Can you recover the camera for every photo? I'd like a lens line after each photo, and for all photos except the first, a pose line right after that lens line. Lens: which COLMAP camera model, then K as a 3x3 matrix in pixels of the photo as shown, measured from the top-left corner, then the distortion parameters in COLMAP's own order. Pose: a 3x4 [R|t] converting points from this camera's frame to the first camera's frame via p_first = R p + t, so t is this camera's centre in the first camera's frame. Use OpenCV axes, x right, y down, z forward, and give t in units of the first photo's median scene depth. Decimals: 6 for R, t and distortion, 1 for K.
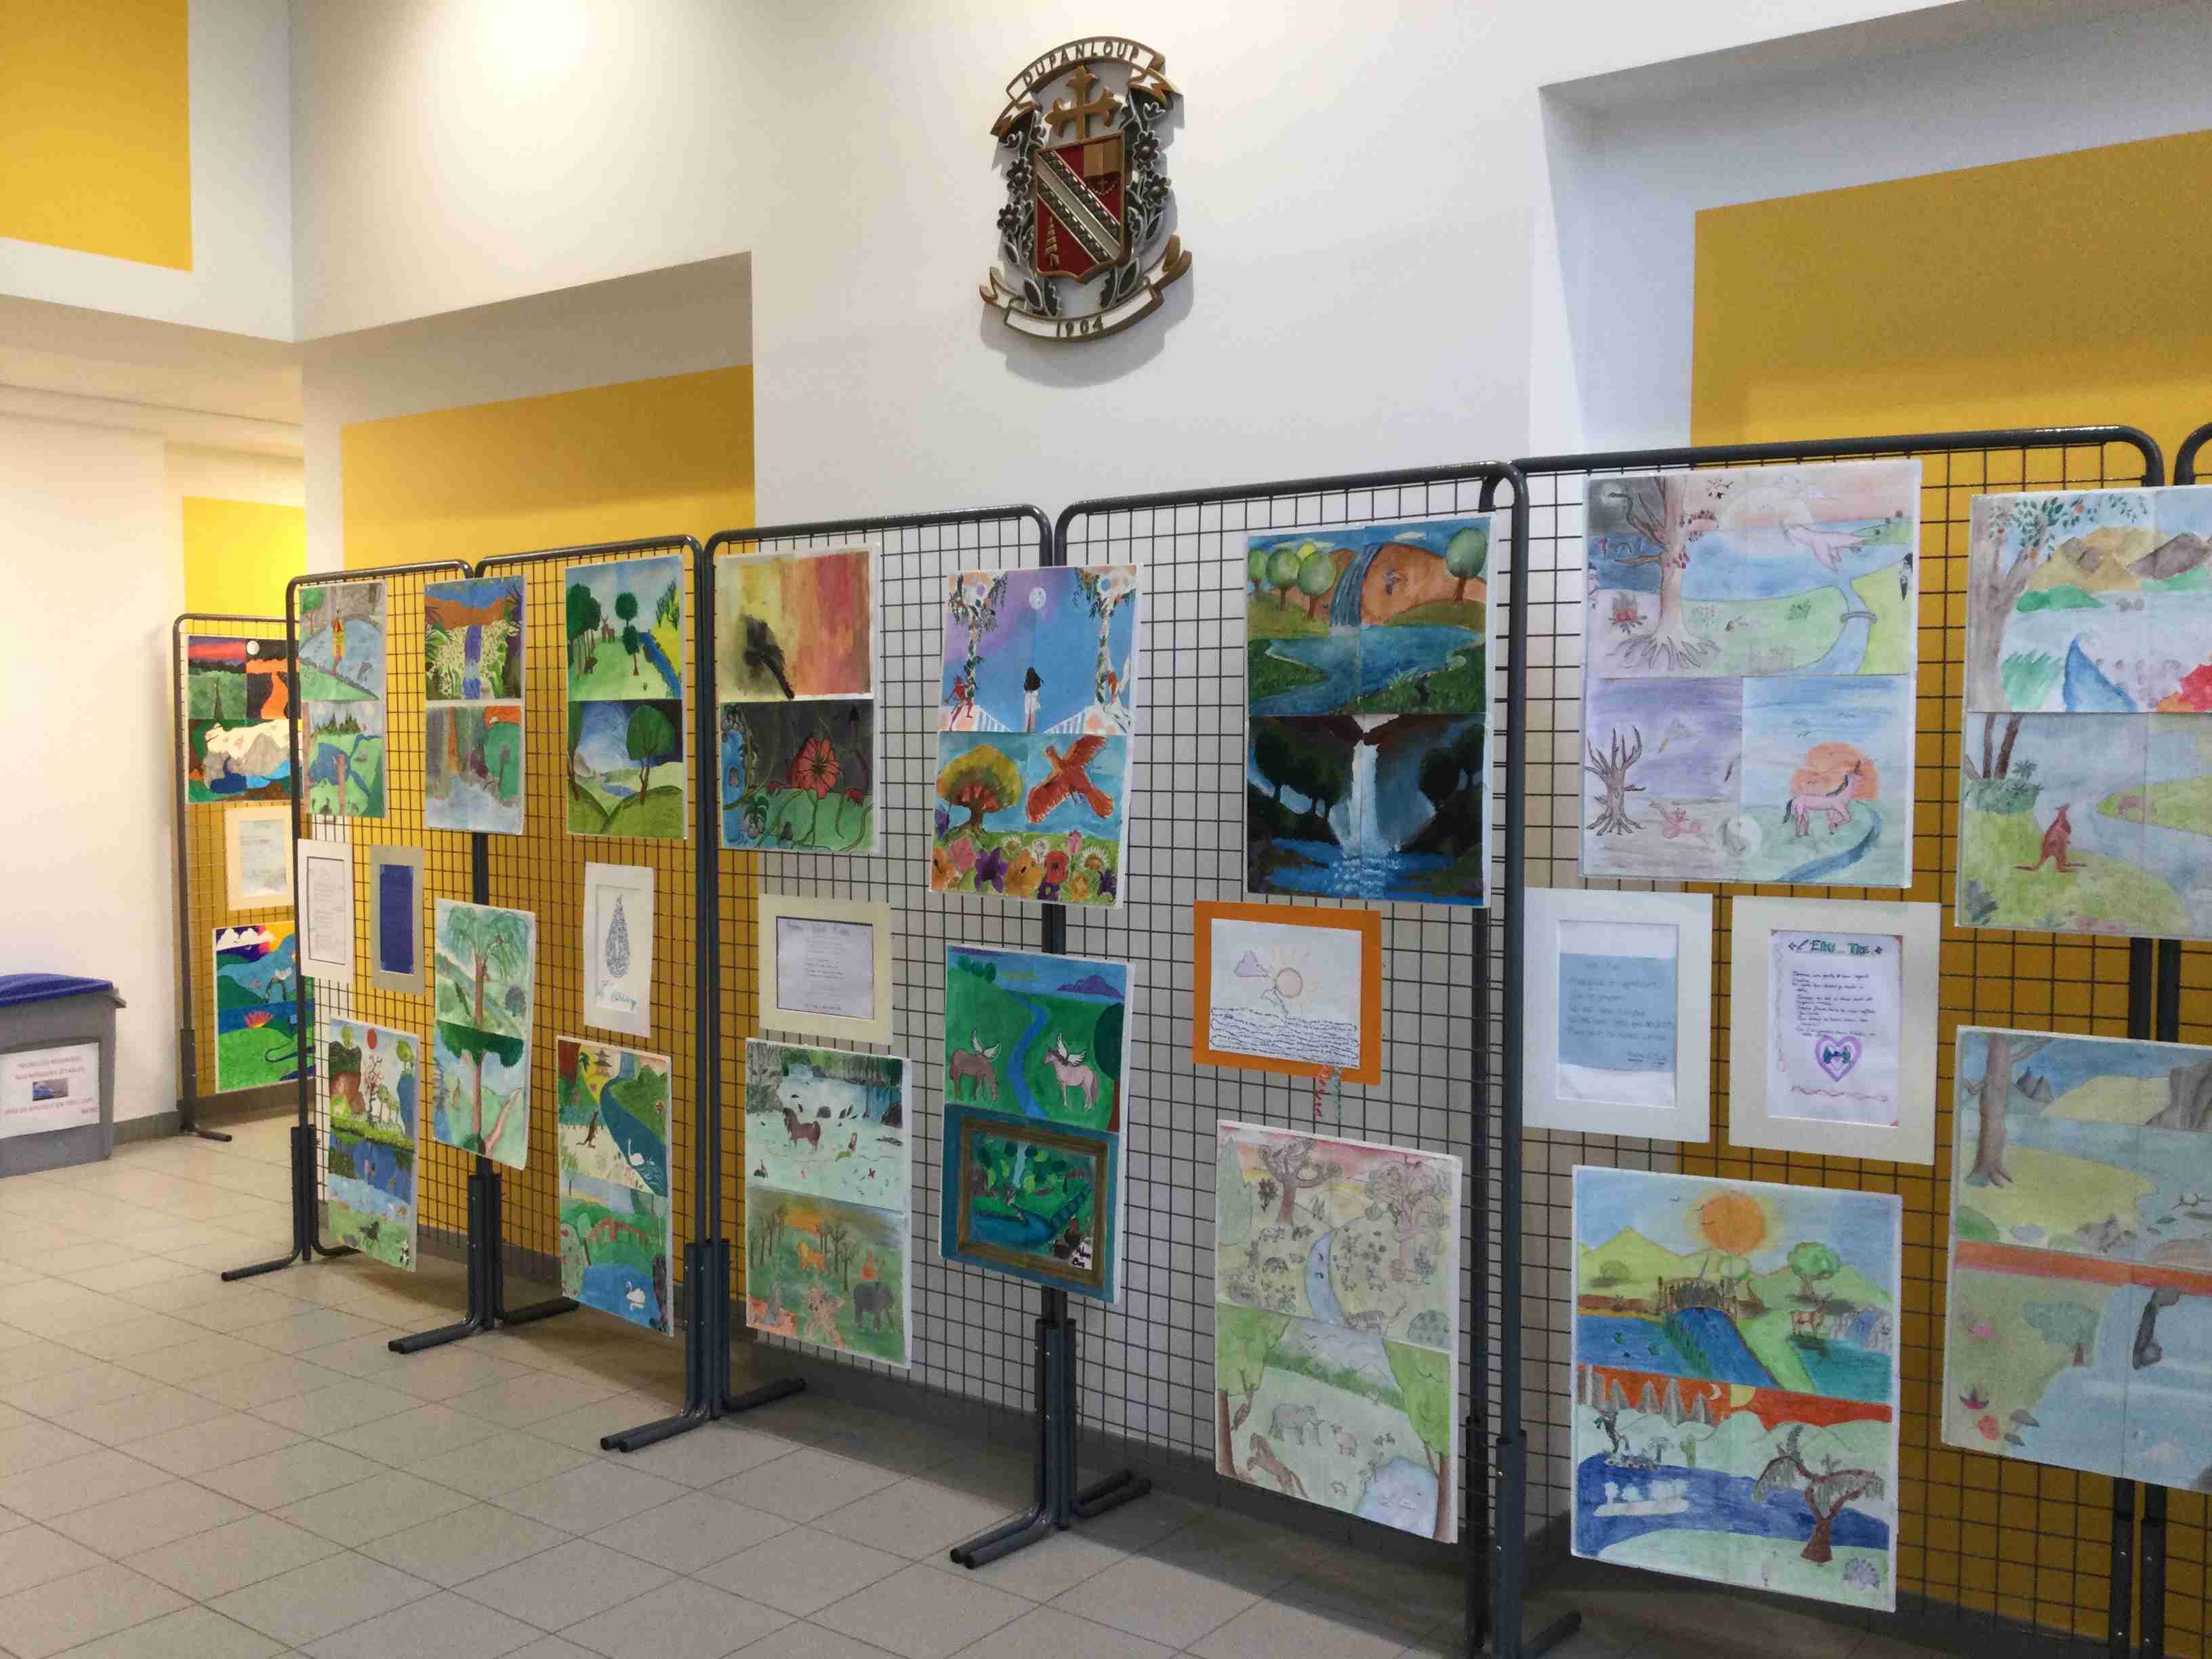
lens RADIAL K [[1985.3, 0, 1086.5], [0, 1985.3, 844.2], [0, 0, 1]] dist [0.115805, -0.209715]
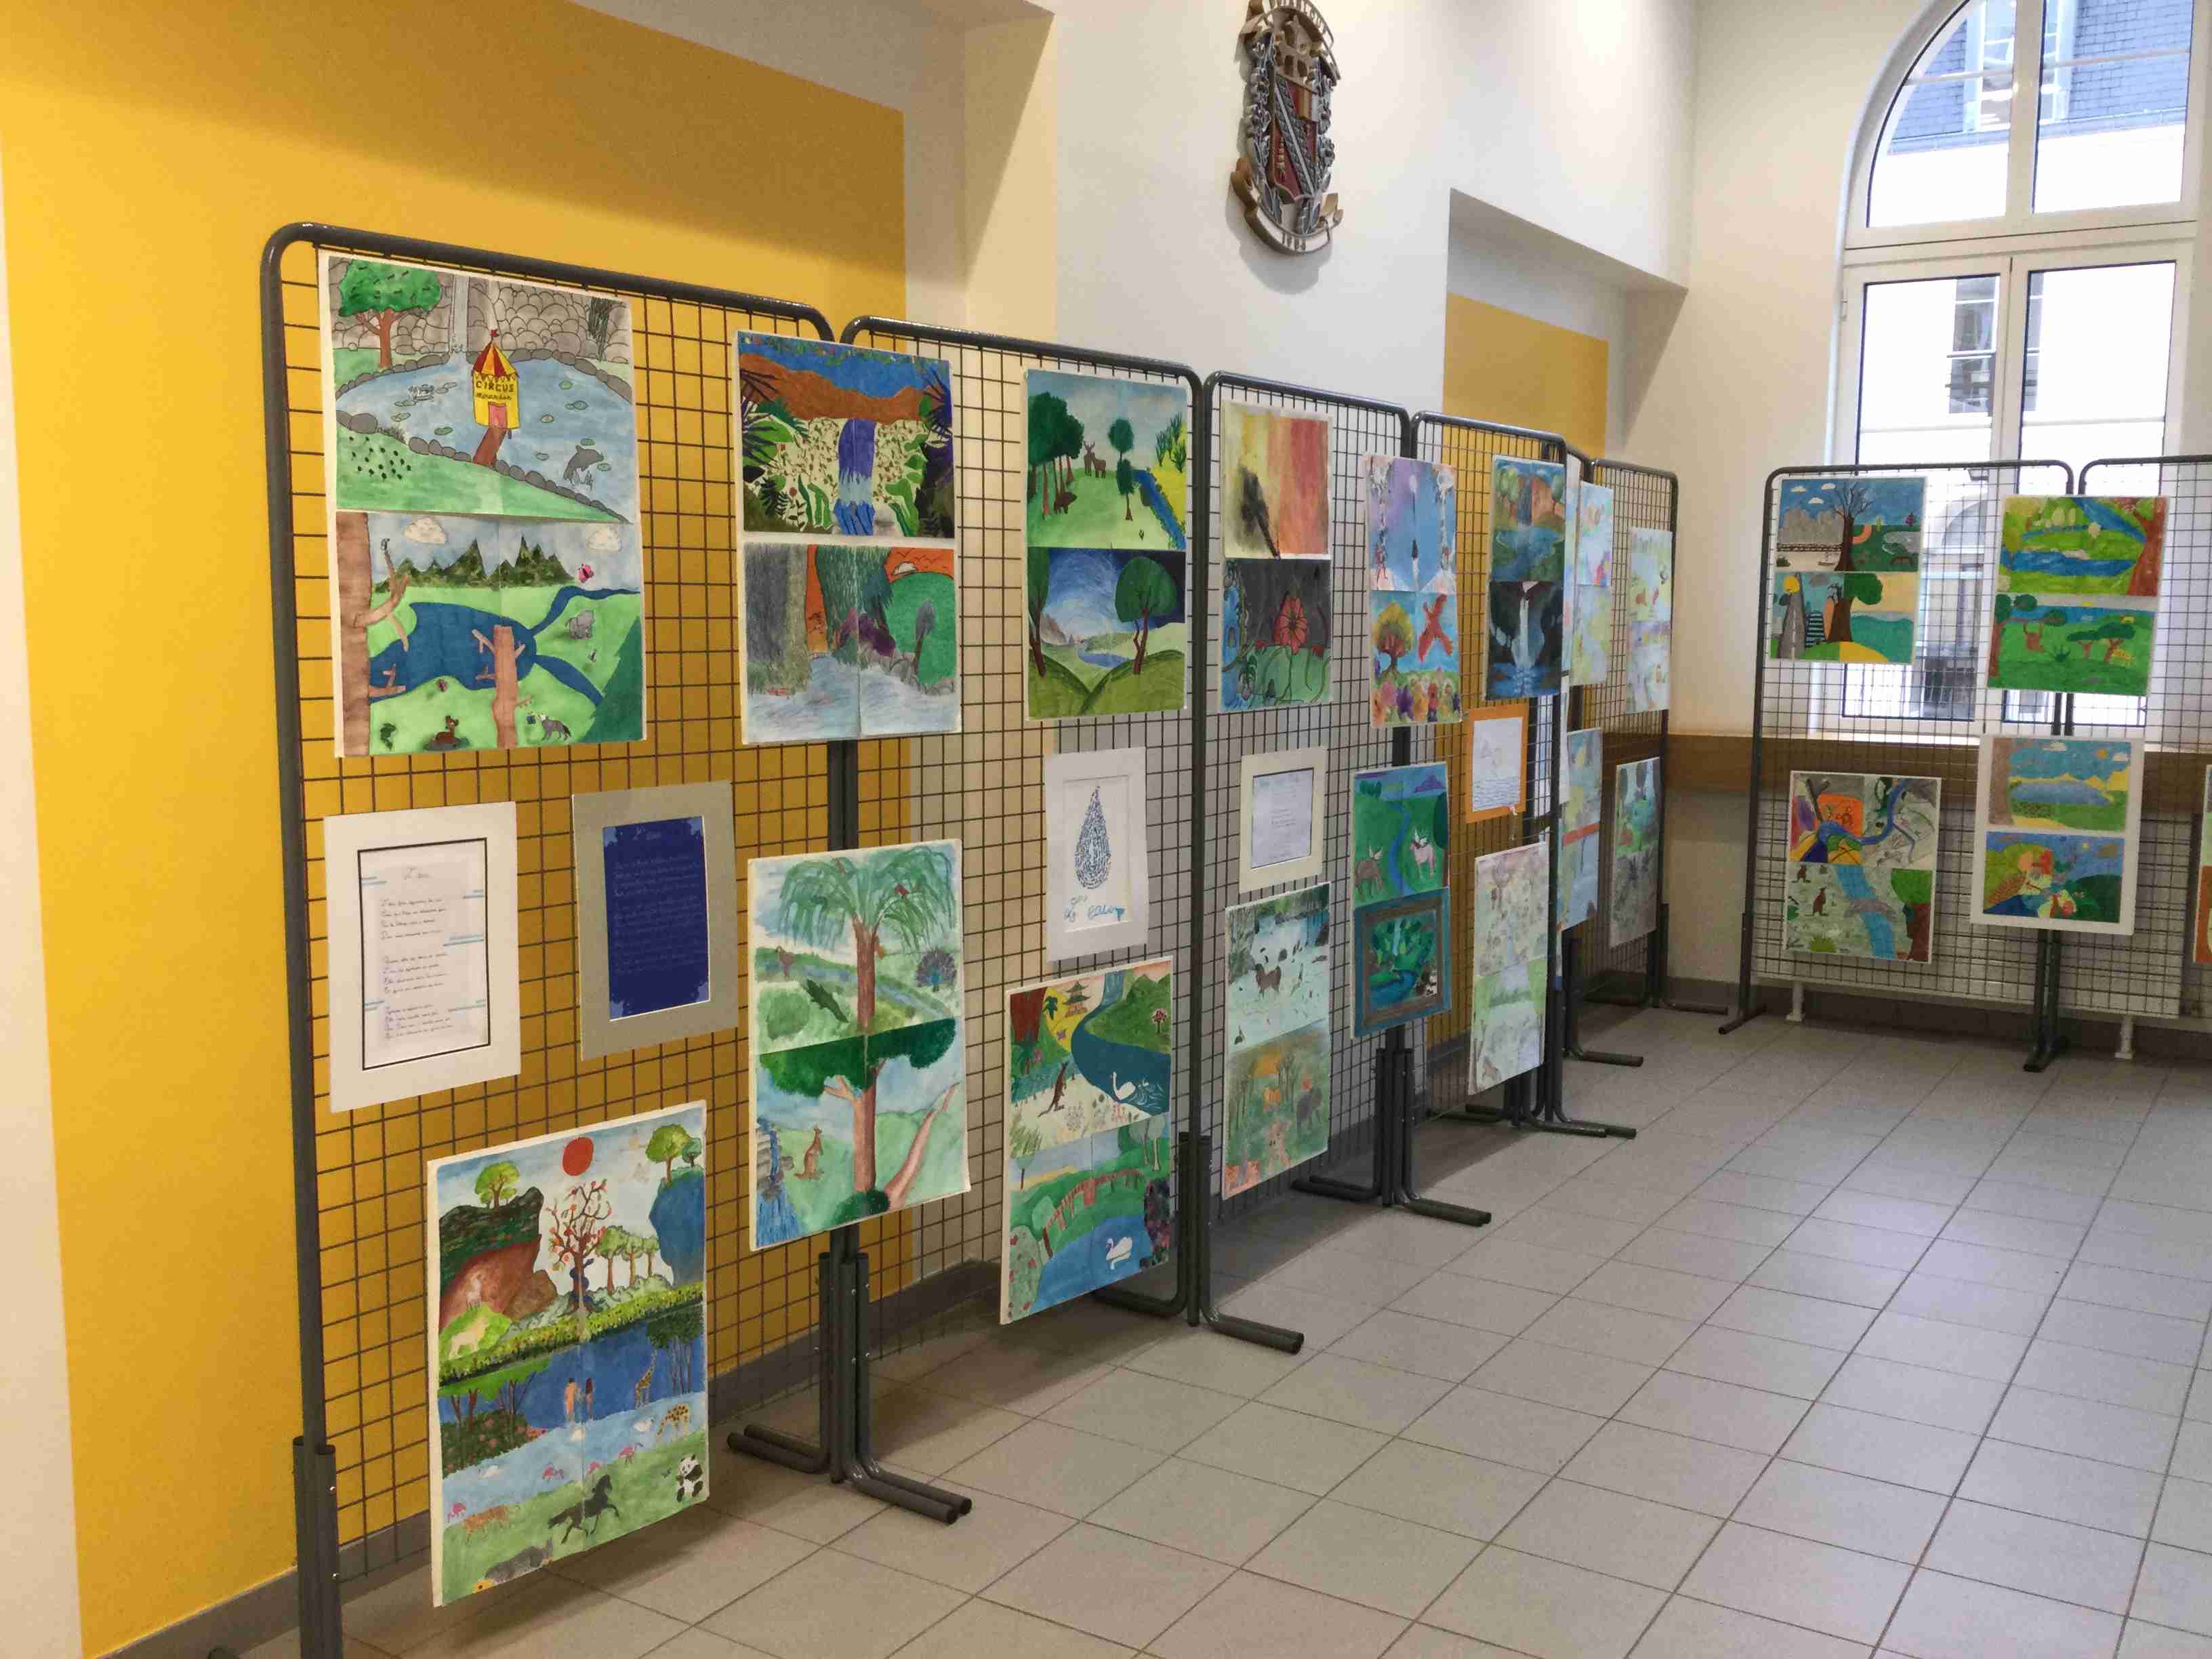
lens RADIAL K [[2019.2, 0, 1098.5], [0, 2019.2, 837.0], [0, 0, 1]] dist [0.115684, -0.228018]
pose [[-0.081702, -0.118843, 0.989546, -1.259687], [0.048610, 0.991209, 0.123056, -0.067474], [-0.995471, 0.058156, -0.075207, 1.262147]]
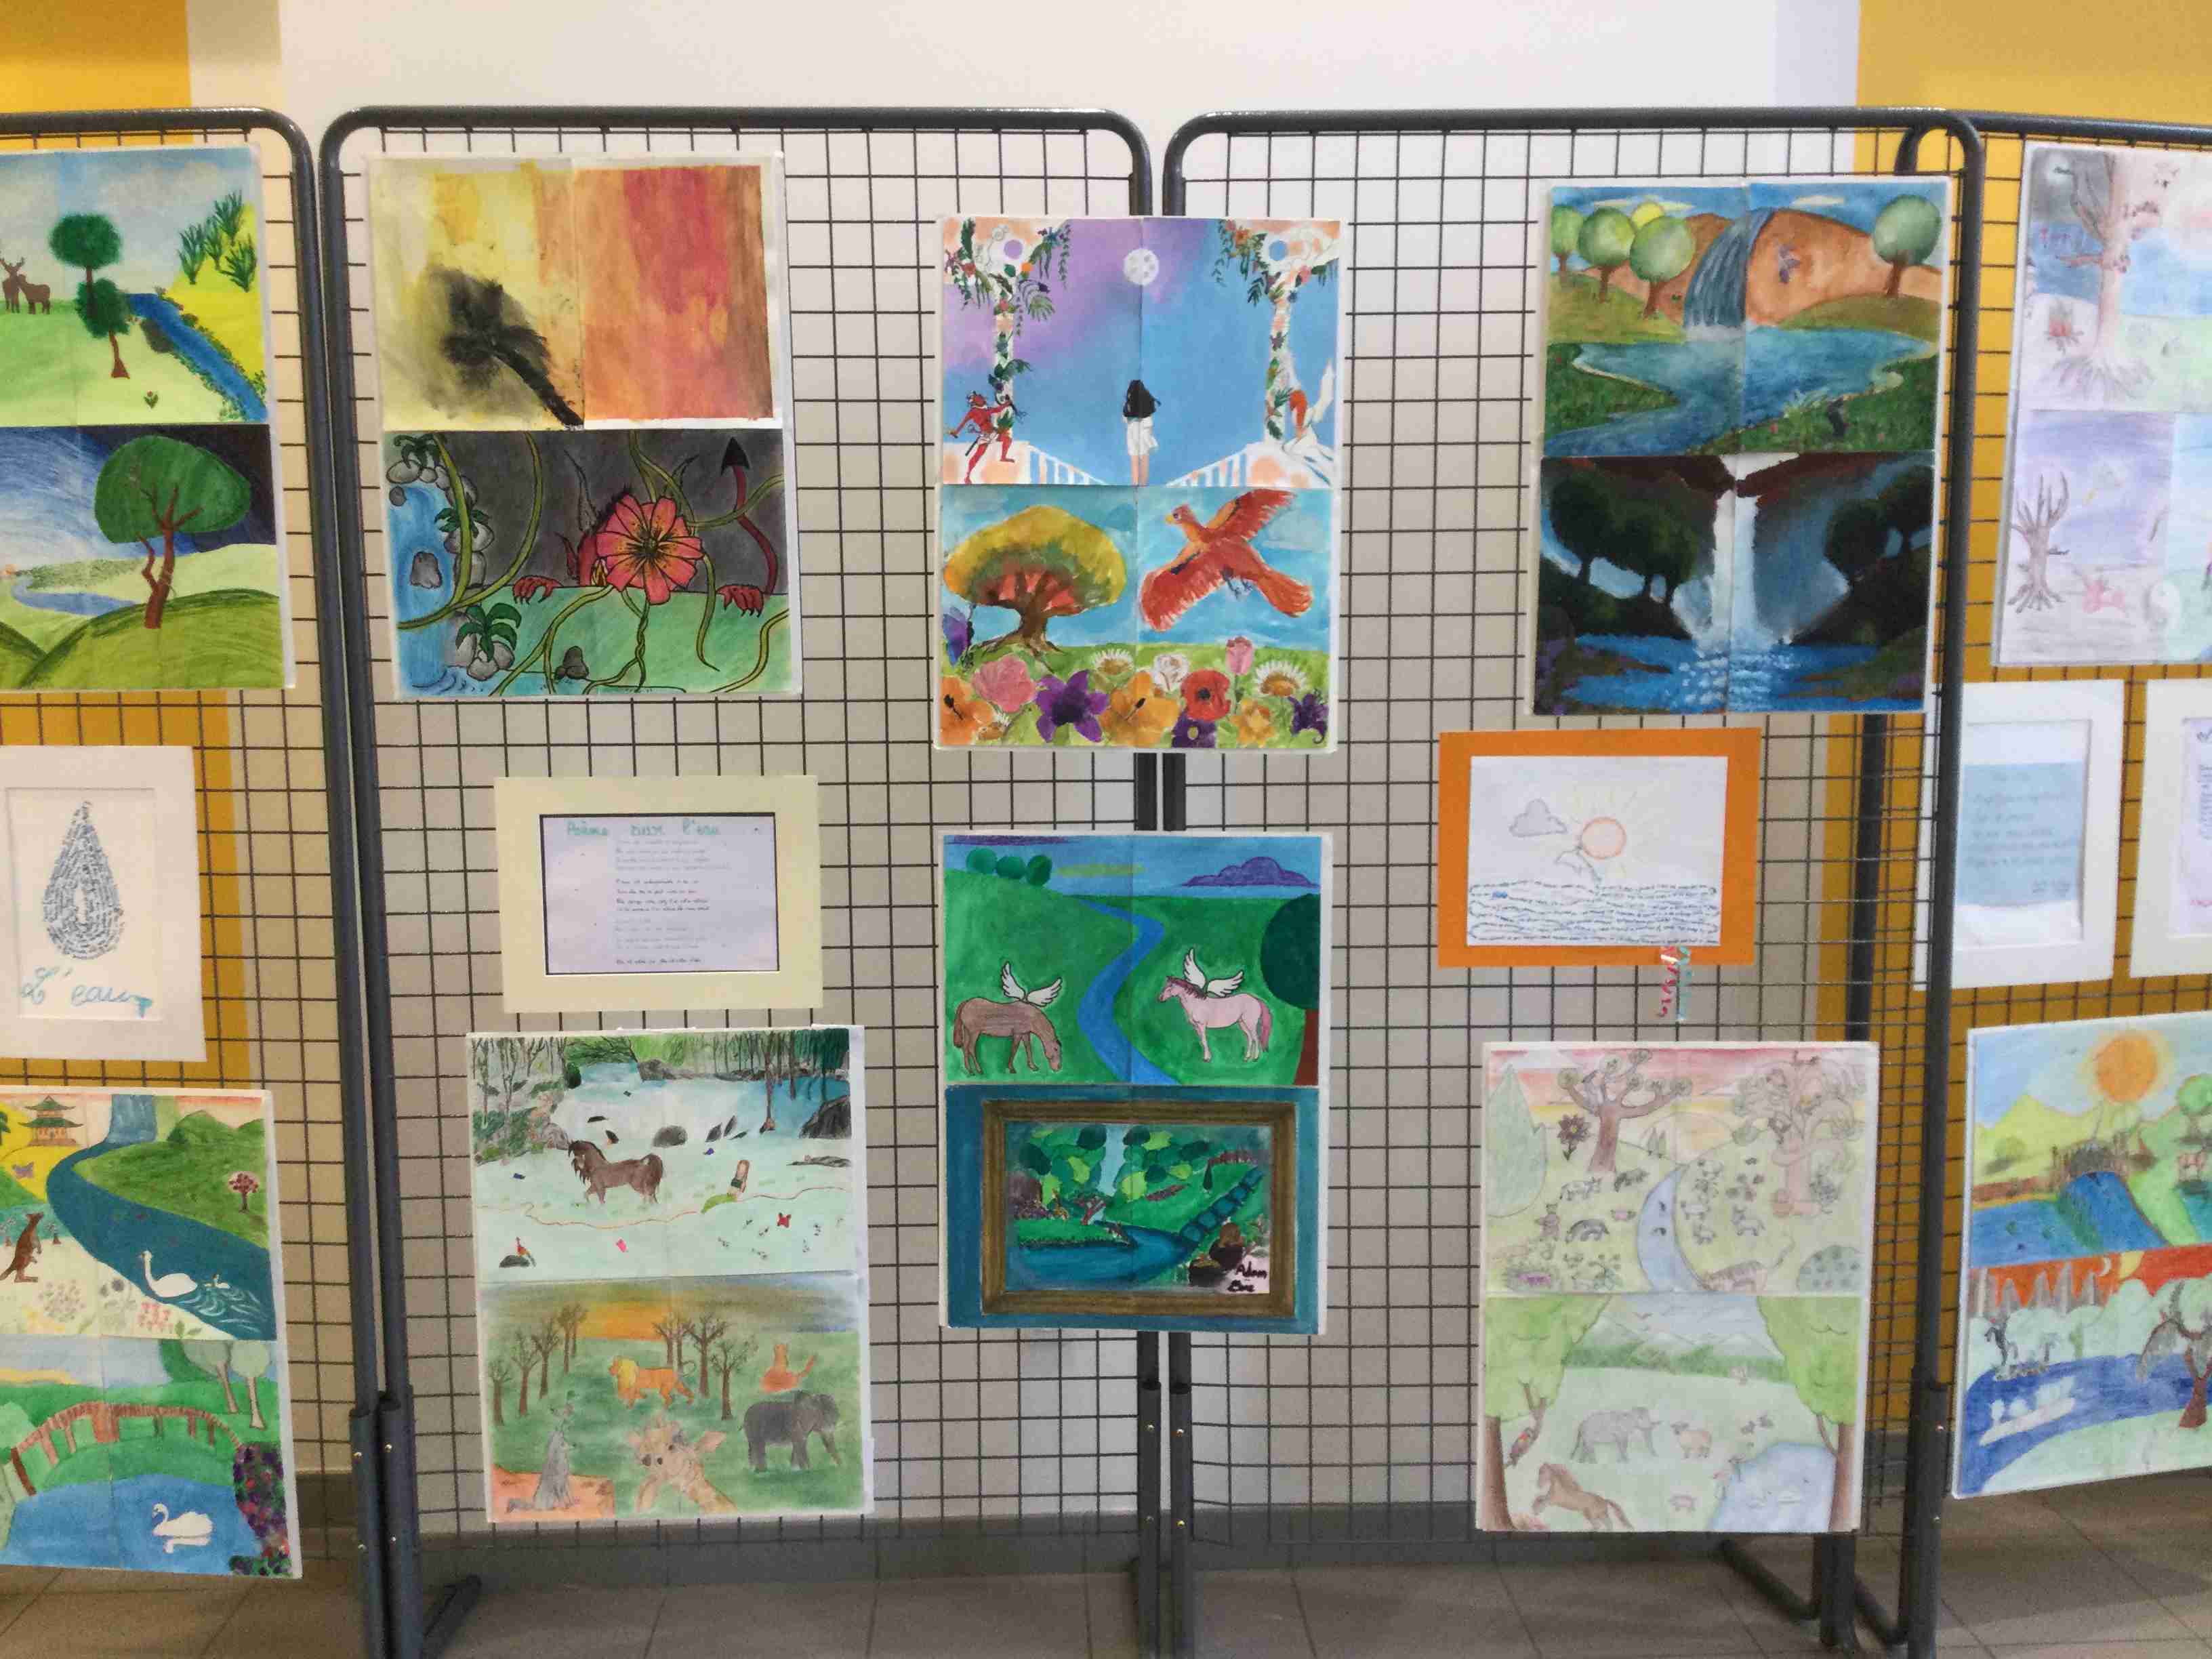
lens RADIAL K [[2019.2, 0, 1098.5], [0, 2019.2, 837.0], [0, 0, 1]] dist [0.115684, -0.228018]
pose [[0.769724, -0.088739, 0.632179, -0.438845], [0.042357, 0.995209, 0.088124, -0.002155], [-0.636970, -0.041055, 0.769795, 0.491800]]
